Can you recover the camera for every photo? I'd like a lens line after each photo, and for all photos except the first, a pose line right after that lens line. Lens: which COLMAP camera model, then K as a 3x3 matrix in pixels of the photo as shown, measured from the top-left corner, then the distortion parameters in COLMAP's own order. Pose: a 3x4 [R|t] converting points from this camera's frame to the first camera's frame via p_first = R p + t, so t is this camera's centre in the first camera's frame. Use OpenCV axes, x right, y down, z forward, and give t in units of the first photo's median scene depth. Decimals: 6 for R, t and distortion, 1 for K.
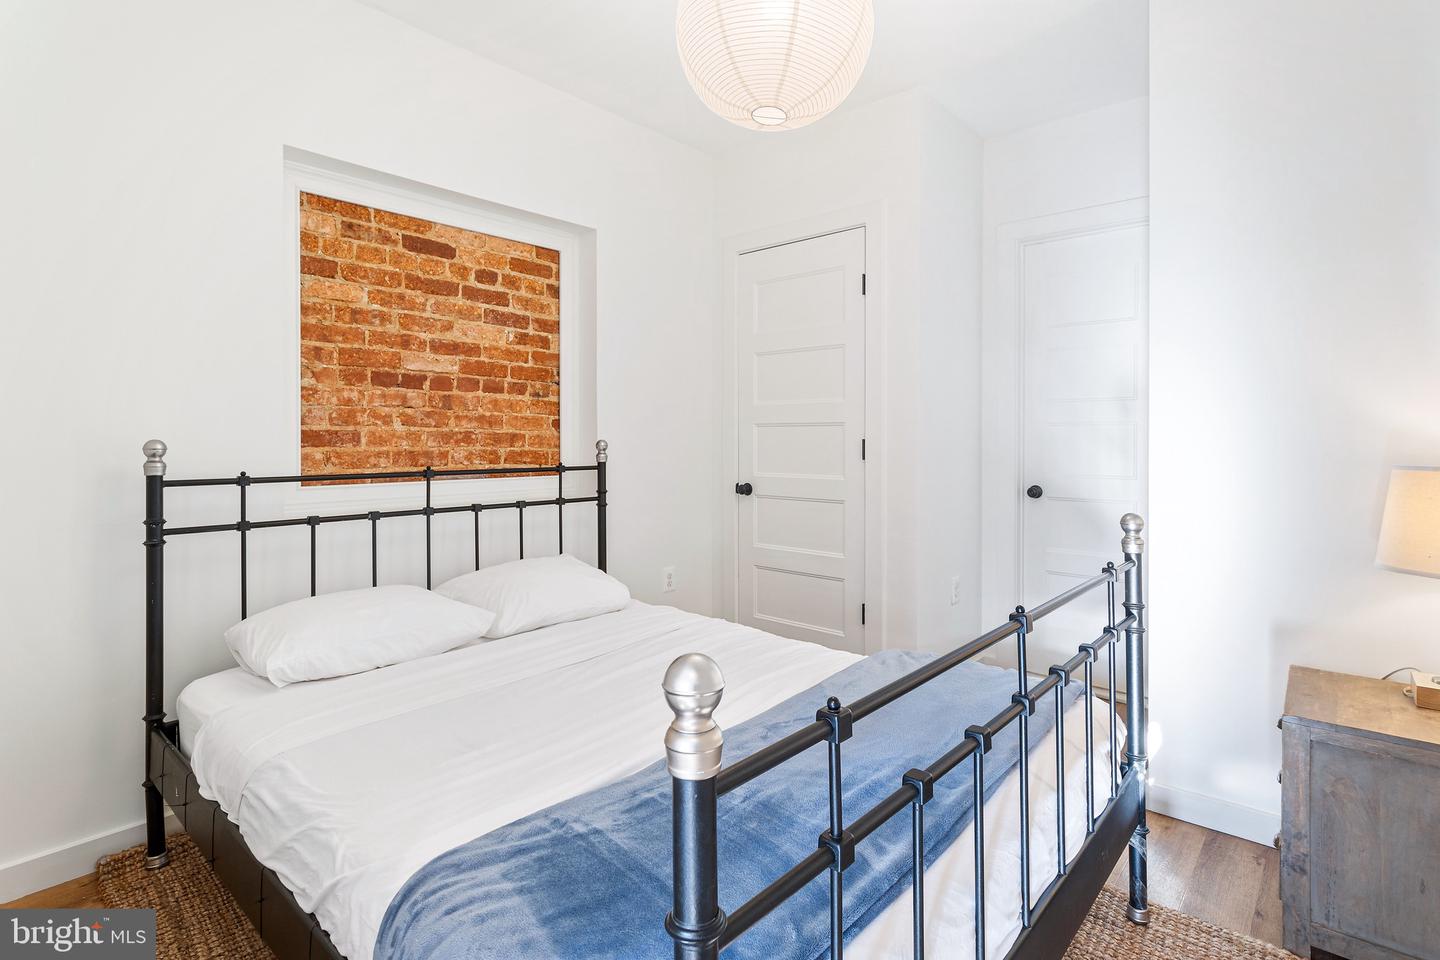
lens RADIAL K [[722.5, 0, 718.6], [0, 722.5, 446.7], [0, 0, 1]] dist [0.002846, 0.000743]
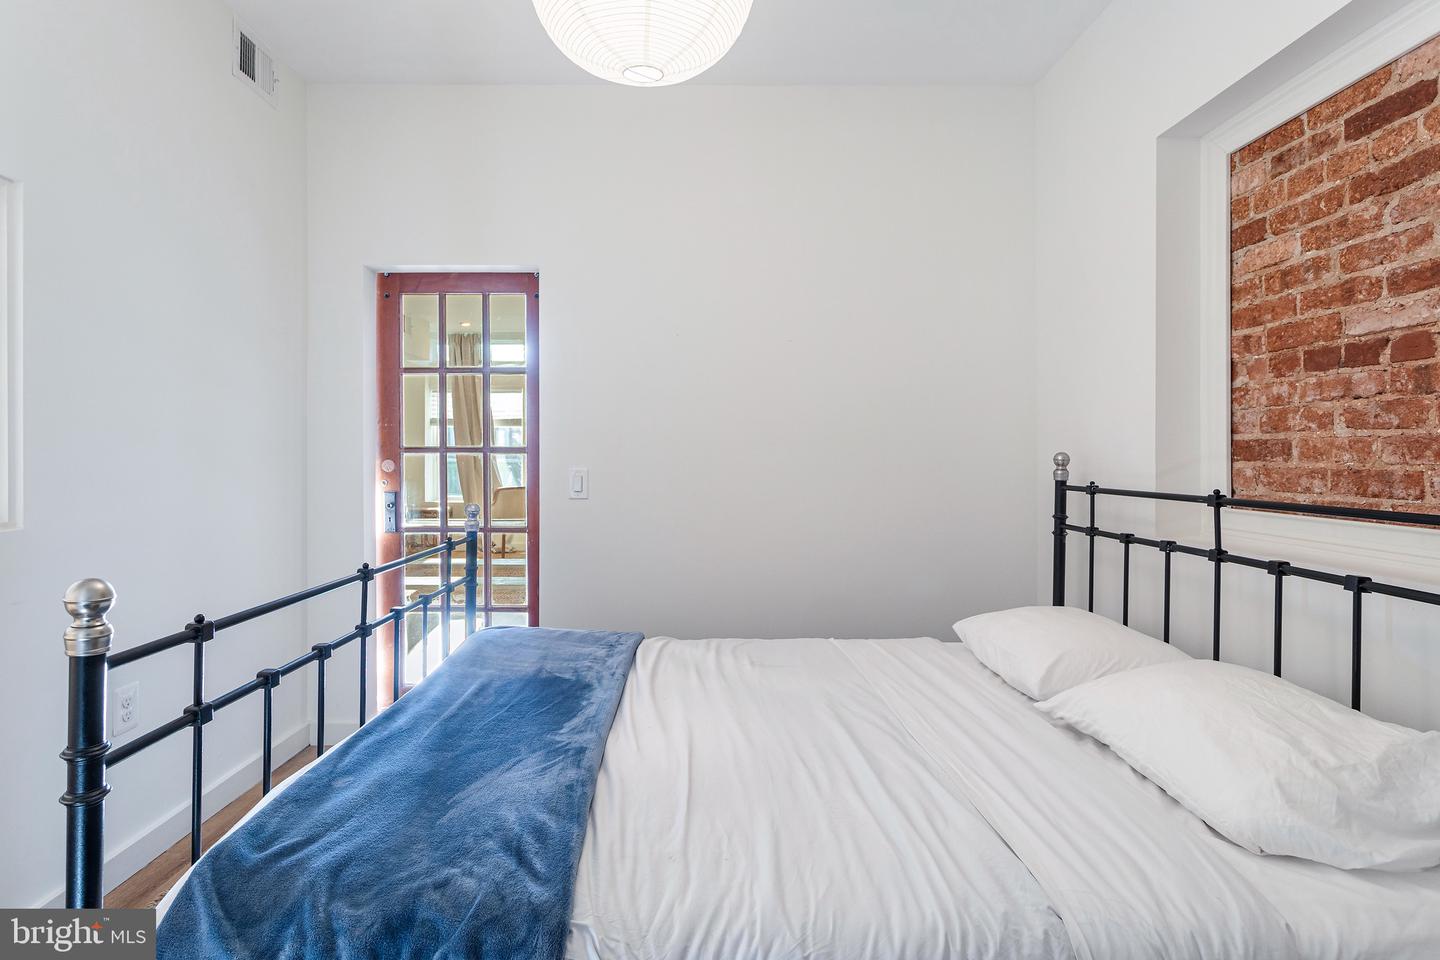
lens RADIAL K [[722.5, 0, 718.6], [0, 722.5, 446.7], [0, 0, 1]] dist [0.002846, 0.000743]
pose [[-0.731954, -0.005838, -0.681330, 0.389884], [-0.003589, 0.999982, -0.004712, -0.008961], [0.681345, -0.001004, -0.731962, 1.119116]]
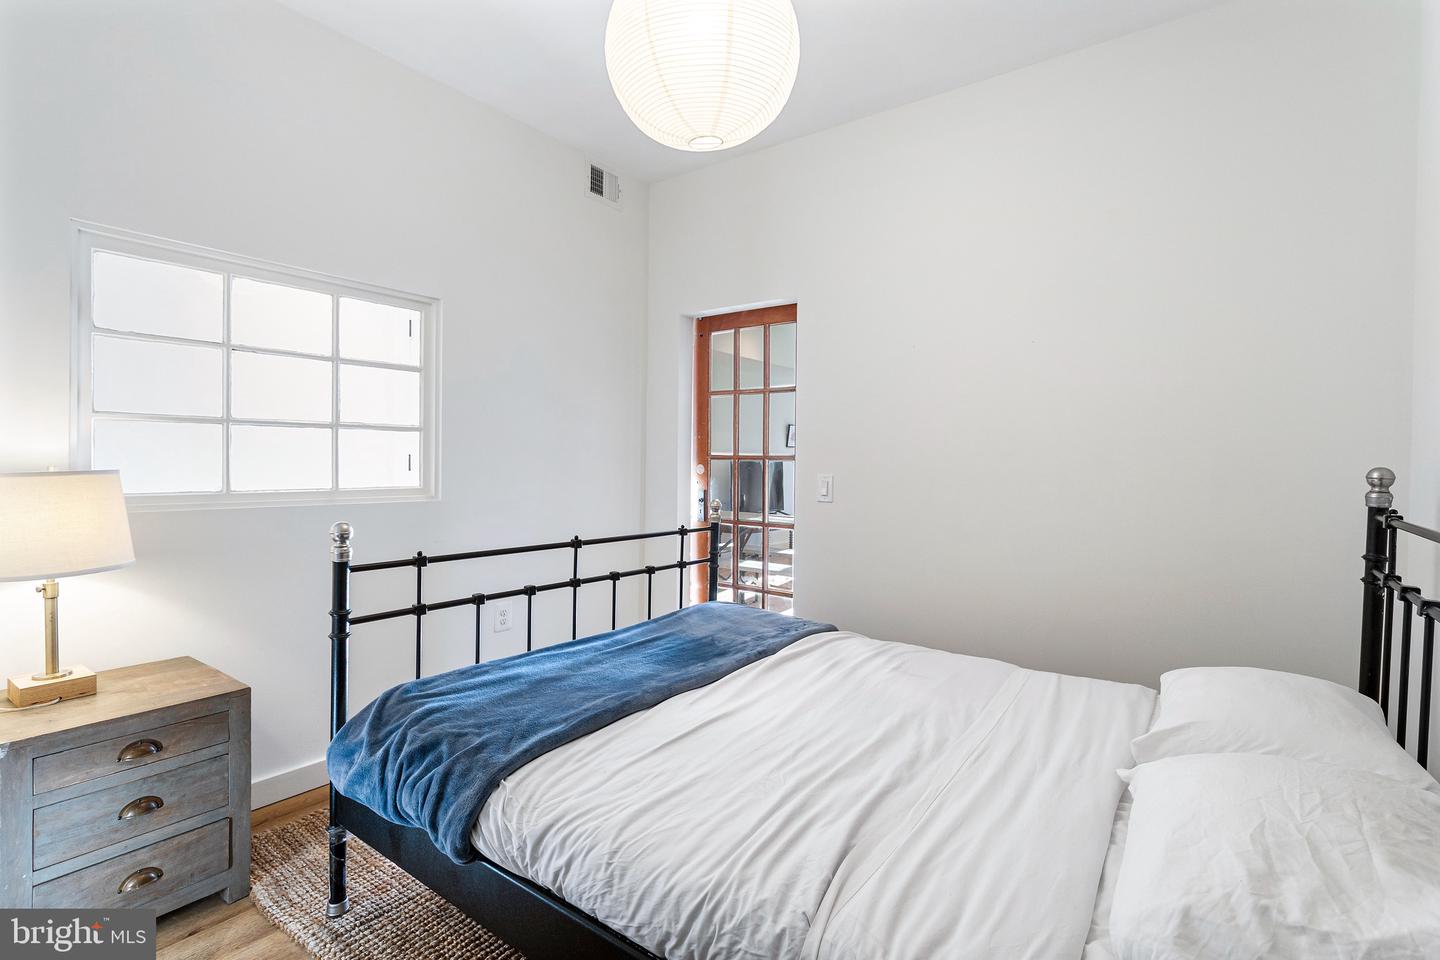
lens RADIAL K [[684.4, 0, 701.6], [0, 684.4, 458.8], [0, 0, 1]] dist [0.000746, 0.000374]
pose [[-0.996322, -0.012147, -0.084817, 0.097333], [-0.012769, 0.999895, 0.006800, -0.012048], [0.084726, 0.007859, -0.996373, 1.309727]]
